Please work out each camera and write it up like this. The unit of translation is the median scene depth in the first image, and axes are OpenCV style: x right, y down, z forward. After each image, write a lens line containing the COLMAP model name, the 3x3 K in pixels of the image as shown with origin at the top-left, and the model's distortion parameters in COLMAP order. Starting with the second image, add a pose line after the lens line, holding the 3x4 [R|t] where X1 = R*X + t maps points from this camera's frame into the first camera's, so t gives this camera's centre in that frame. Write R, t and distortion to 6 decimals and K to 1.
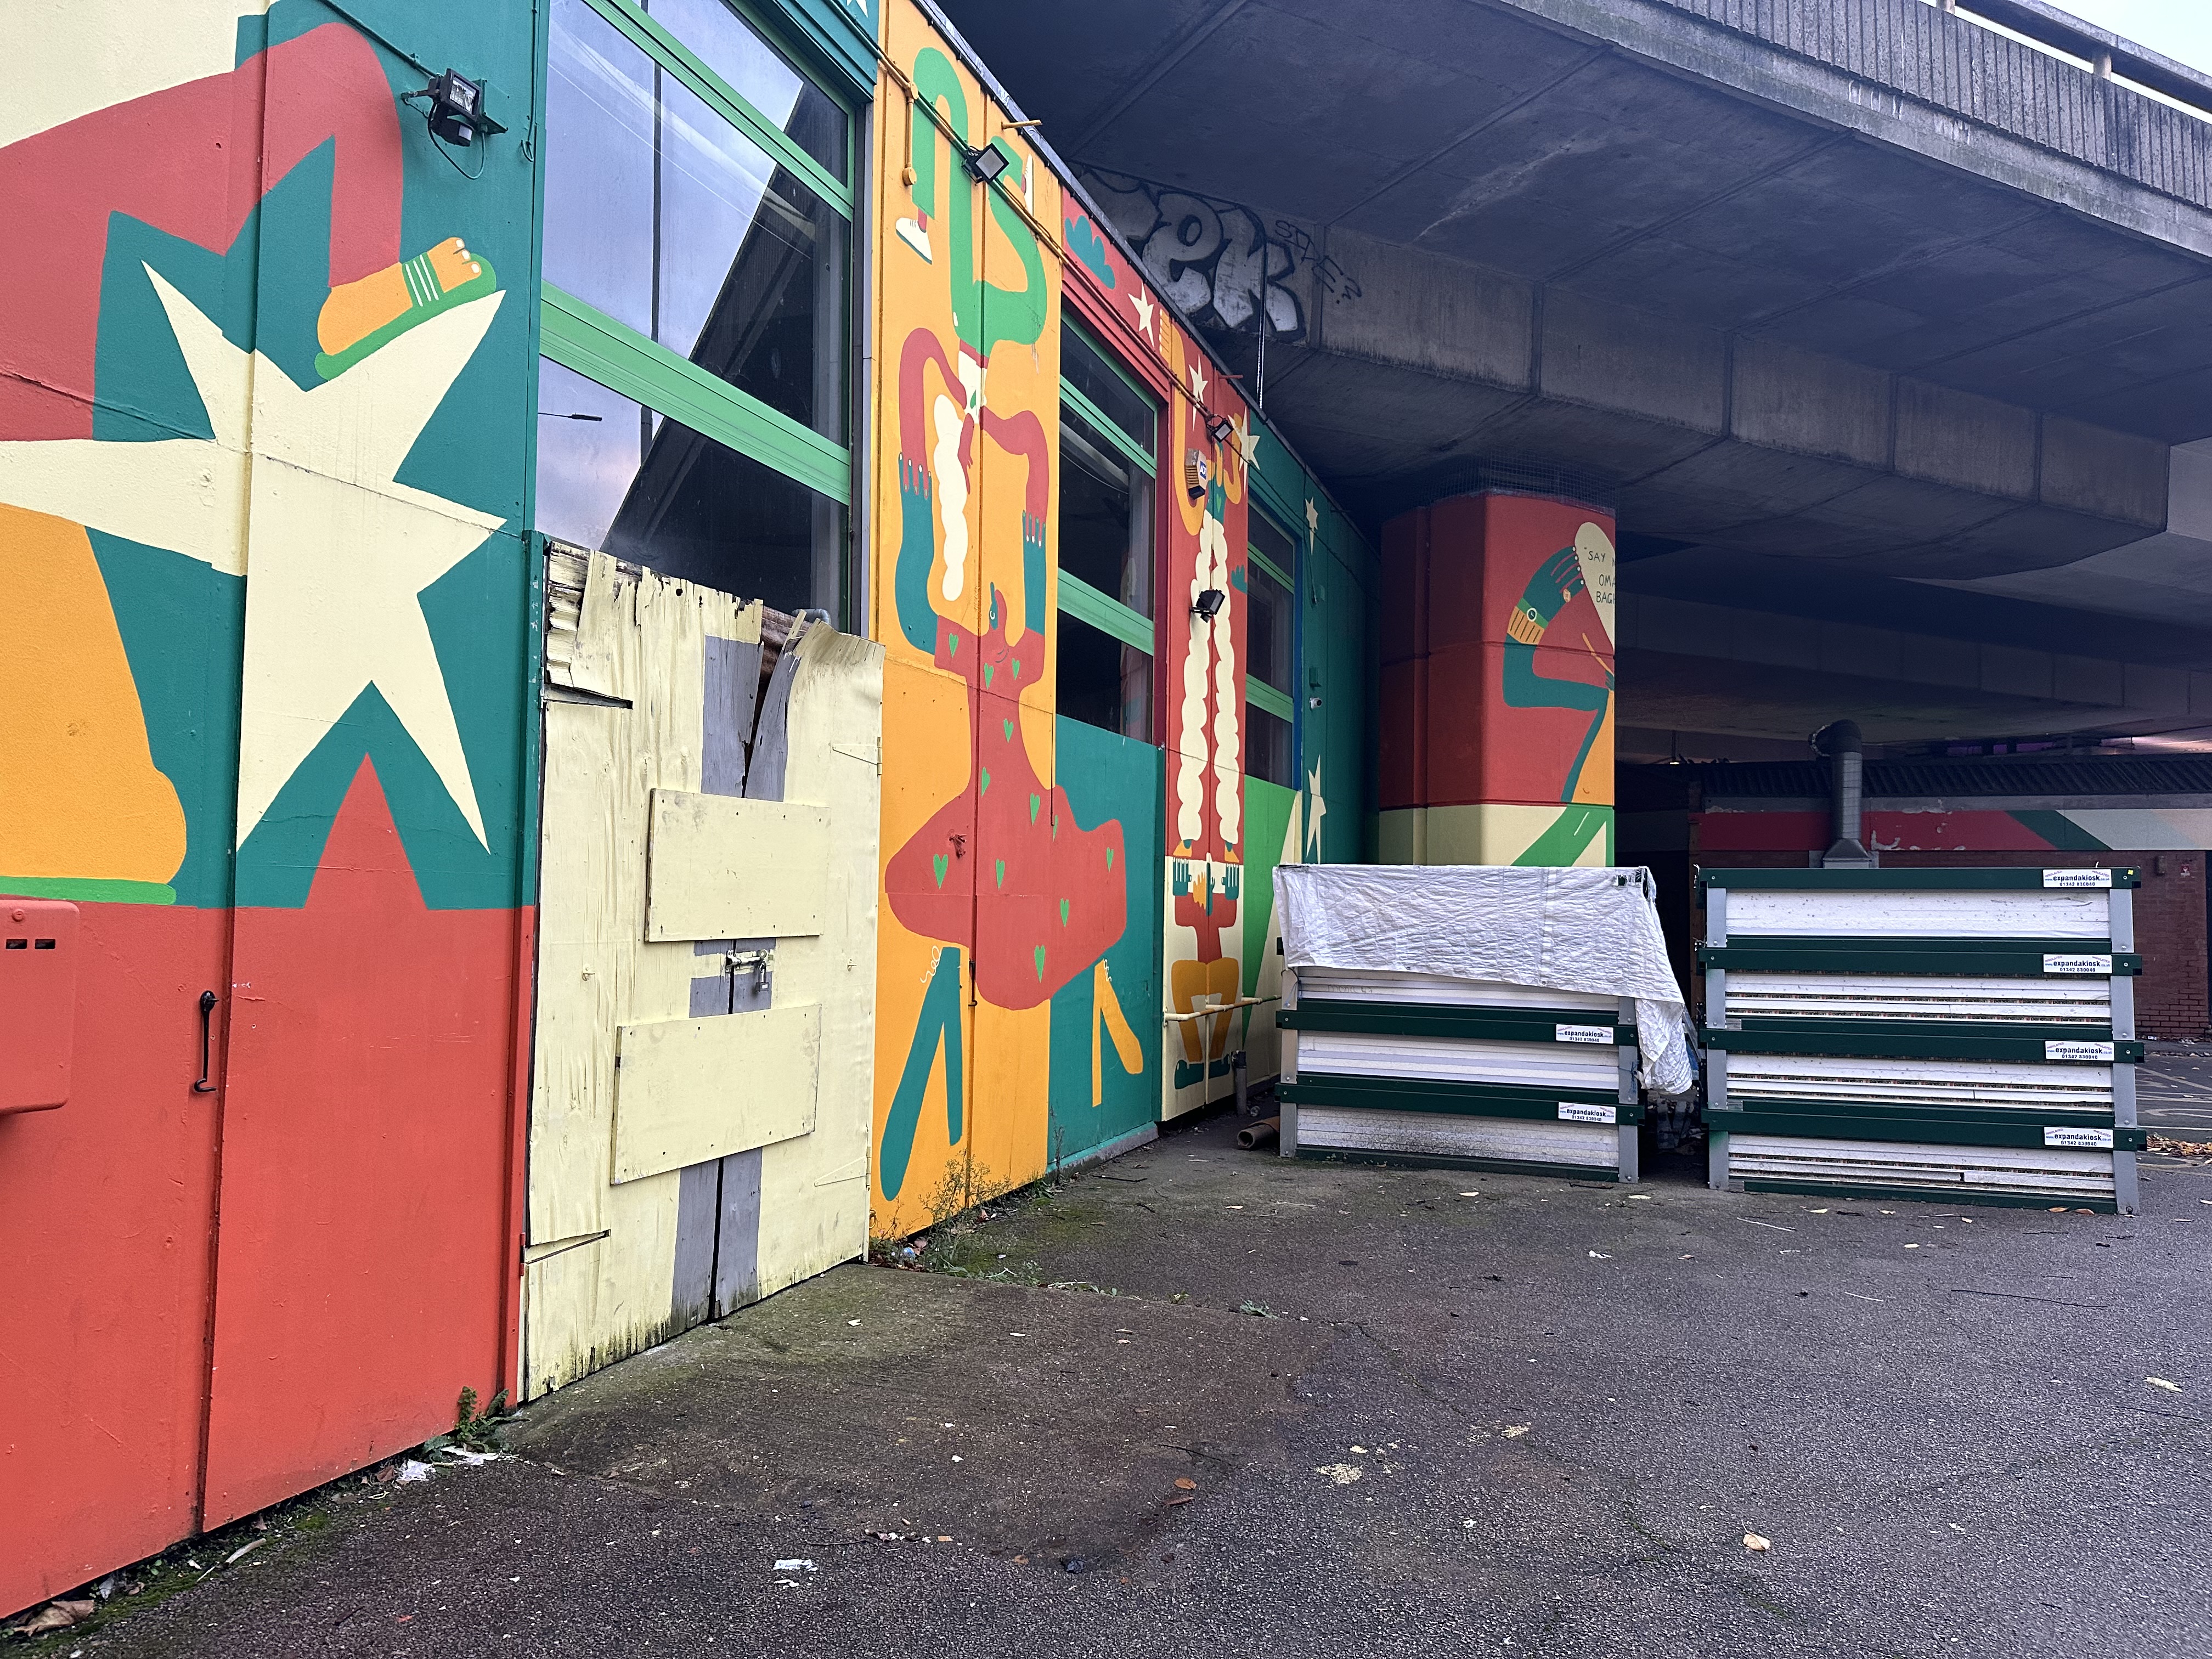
lens RADIAL K [[1541.7, 0, 1105.6], [0, 1541.7, 831.4], [0, 0, 1]] dist [0.050134, -0.063302]
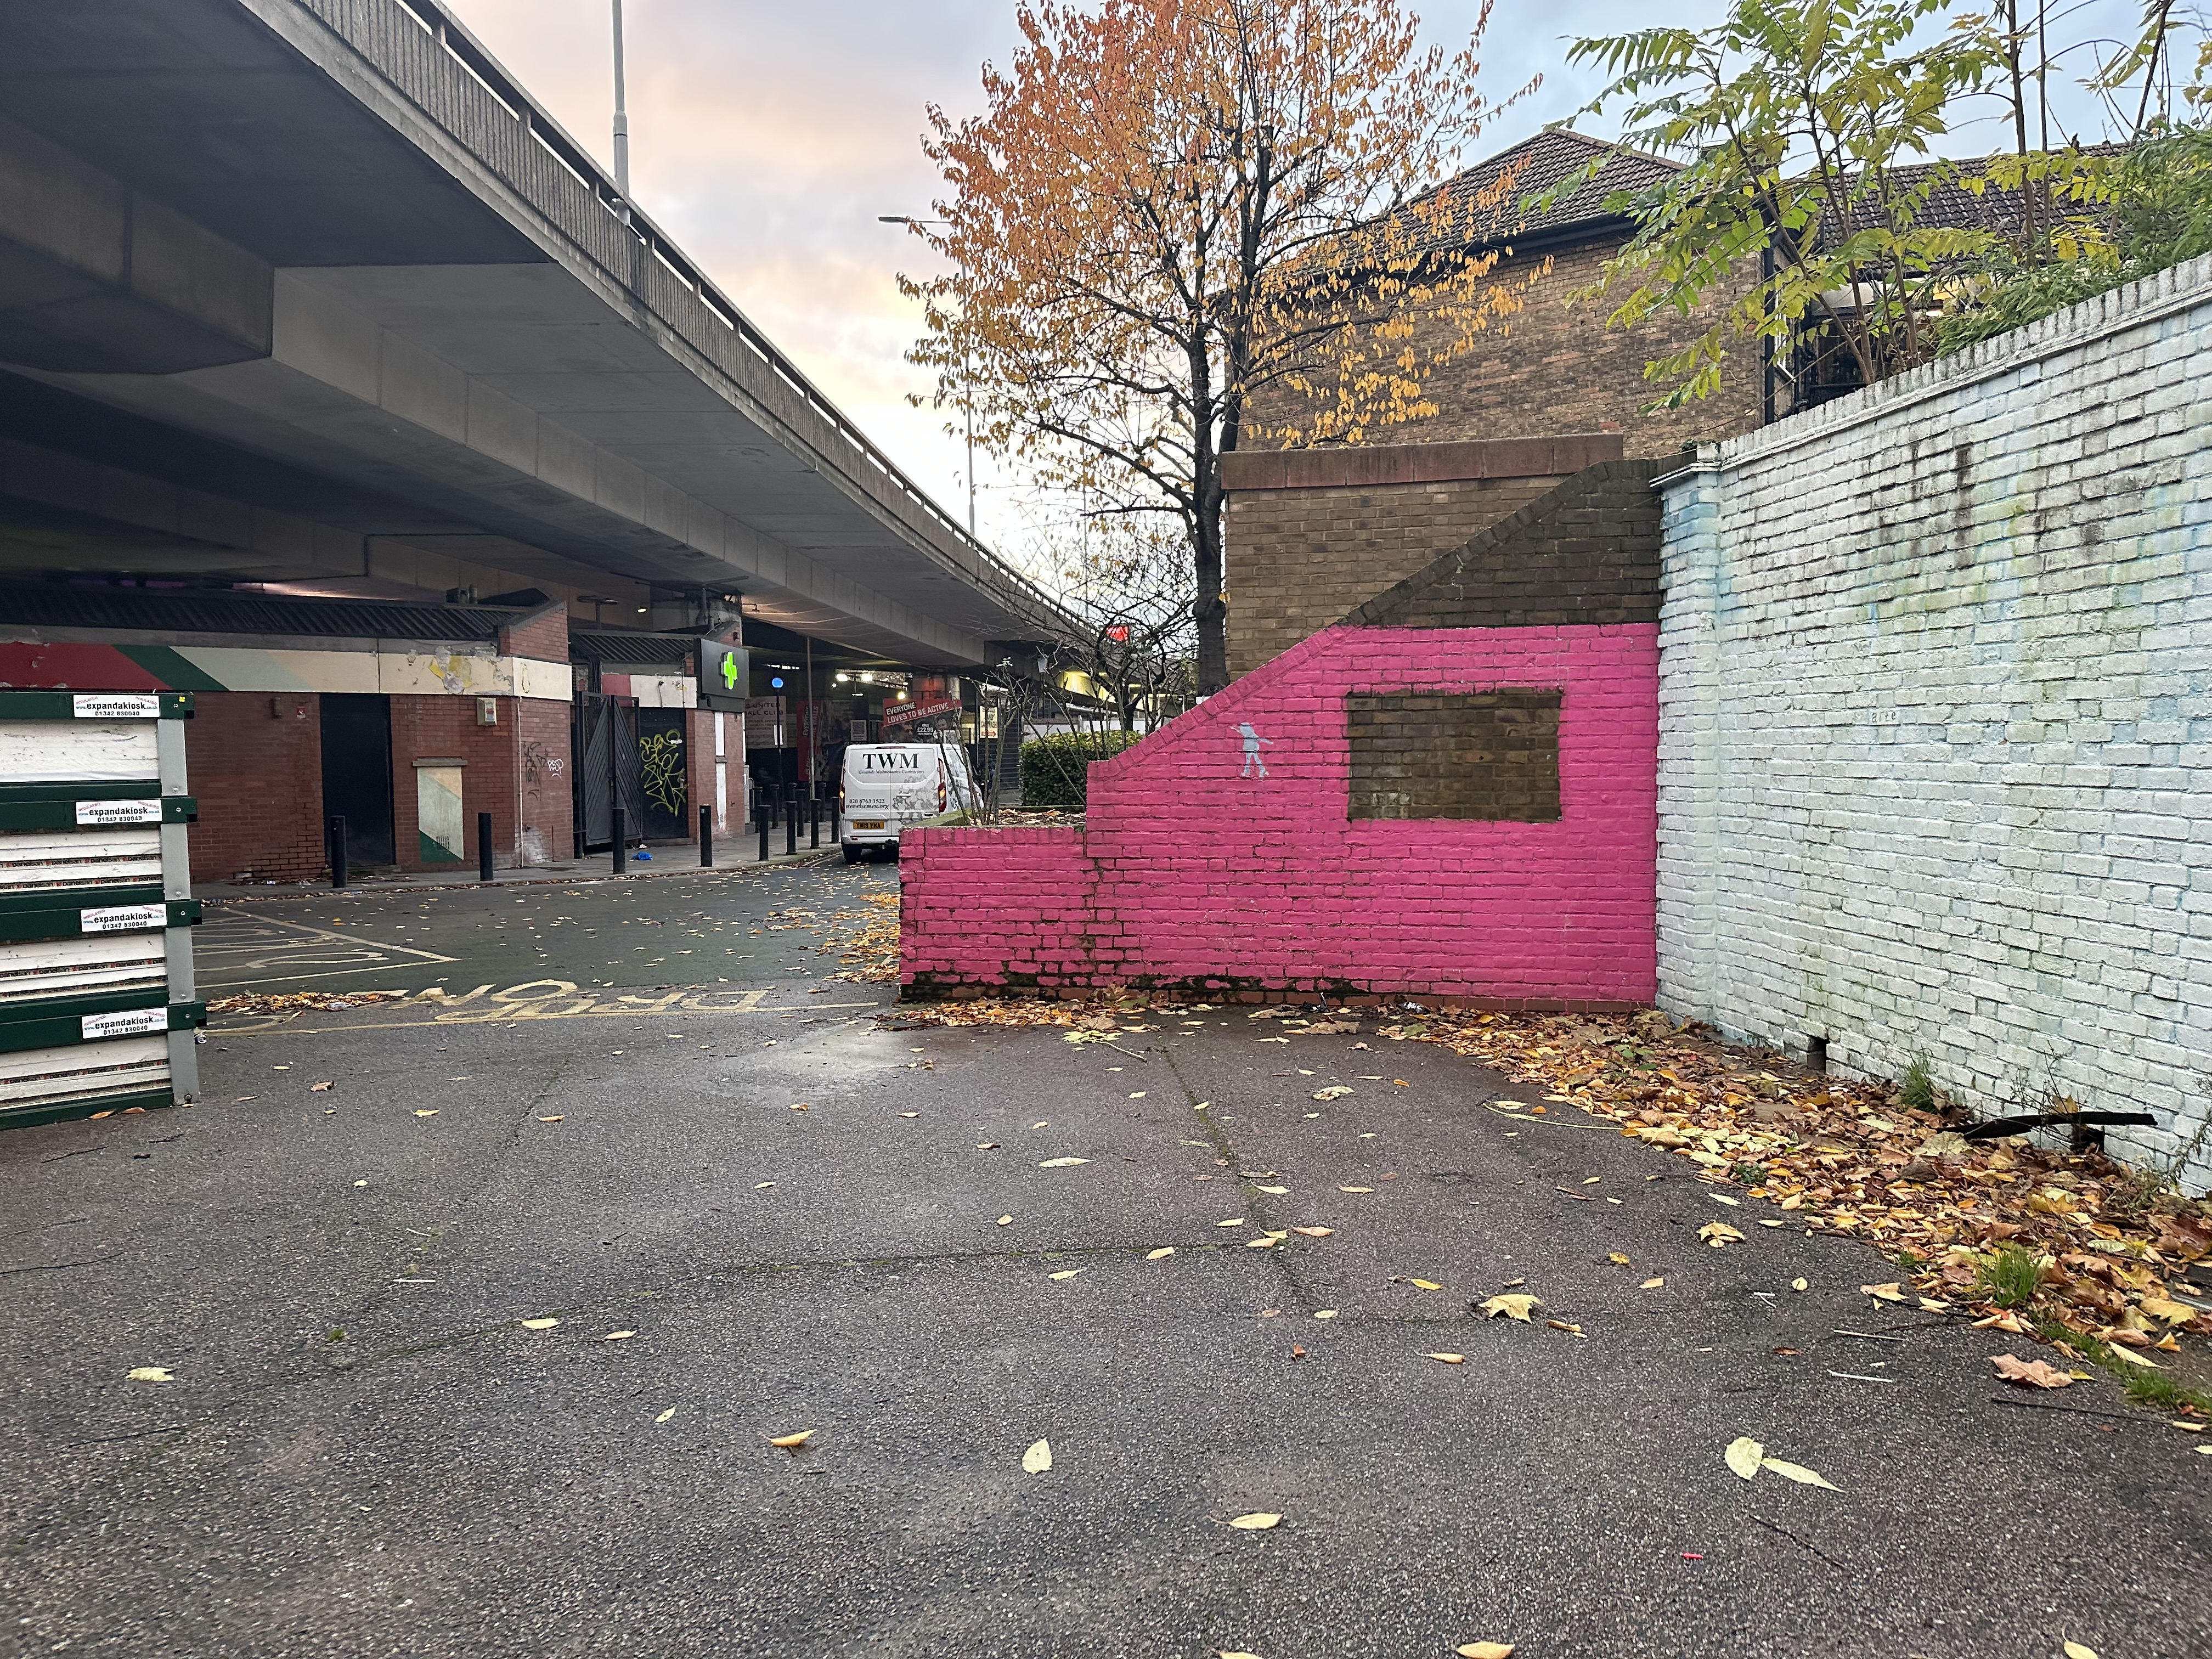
lens RADIAL K [[1541.7, 0, 1109.6], [0, 1541.7, 836.5], [0, 0, 1]] dist [0.050134, -0.063302]
pose [[0.480218, -0.062896, 0.874891, 0.264029], [-0.024561, 0.996071, 0.085089, 0.026618], [-0.876805, -0.062350, 0.476786, 0.261127]]
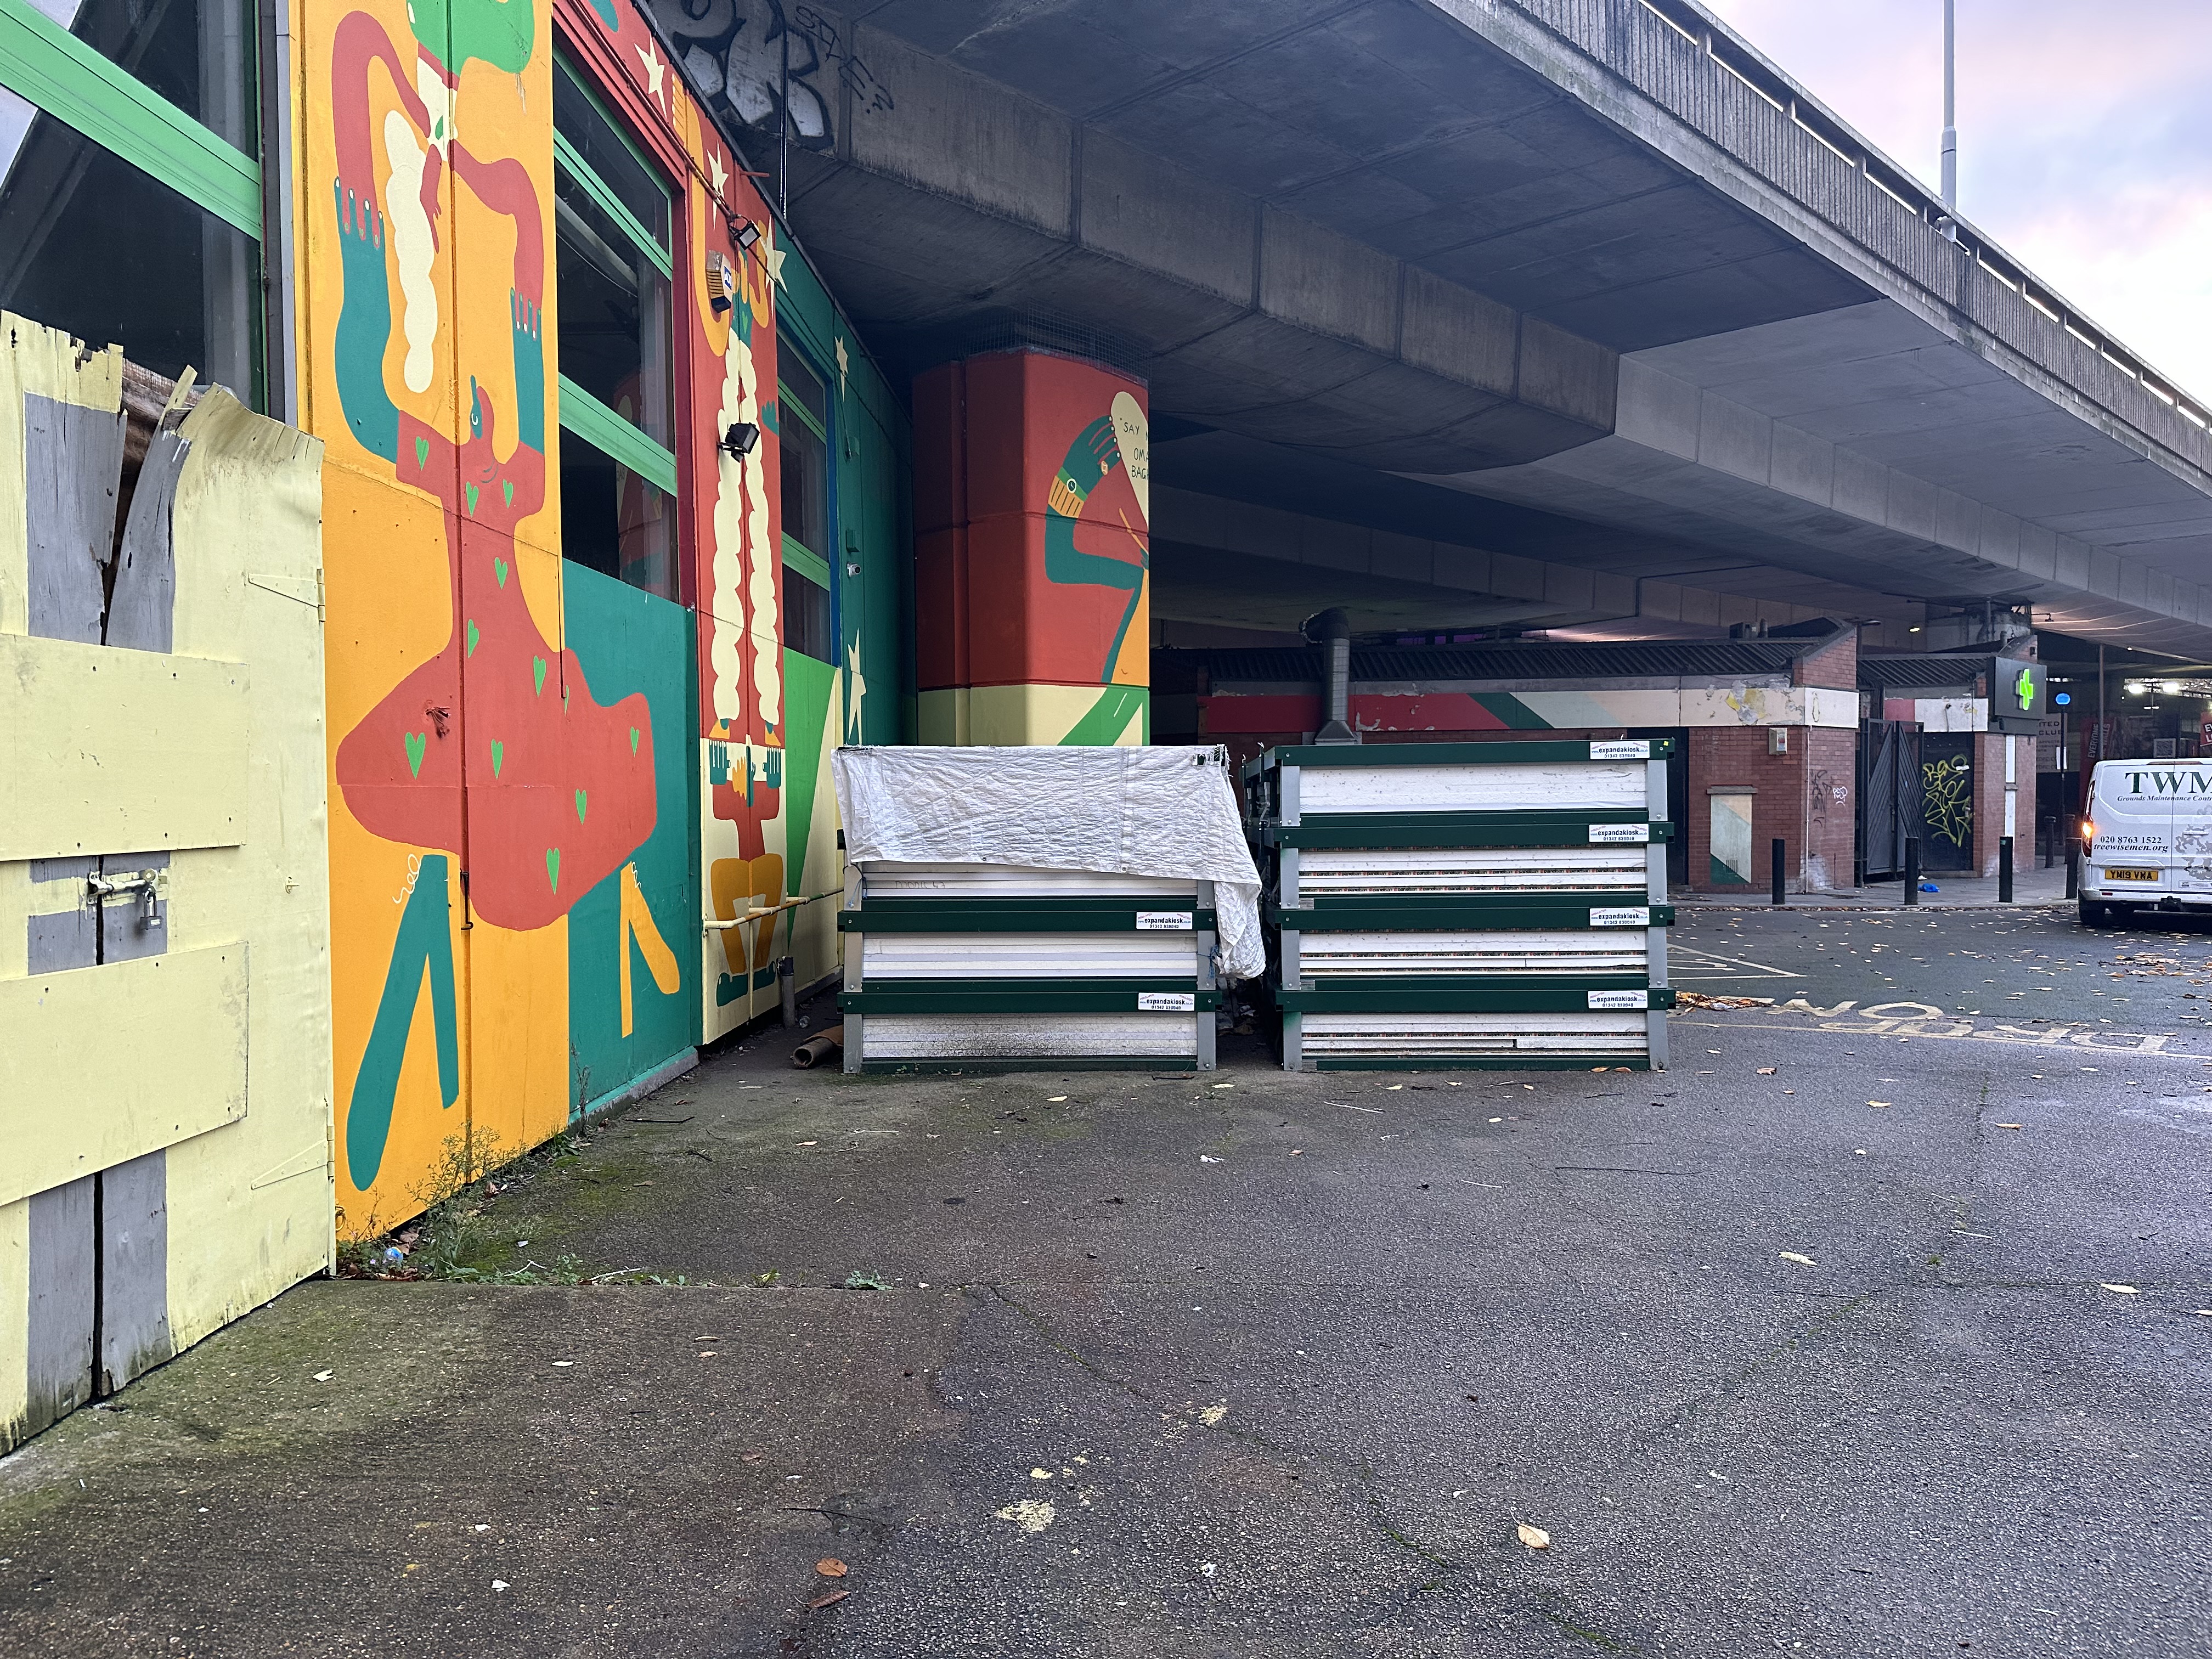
lens RADIAL K [[1541.7, 0, 1104.0], [0, 1541.7, 840.0], [0, 0, 1]] dist [0.050134, -0.063302]
pose [[0.948359, -0.029157, 0.315855, -0.039886], [0.004302, 0.996857, 0.079103, 0.011454], [-0.317169, -0.073659, 0.945504, 0.223607]]
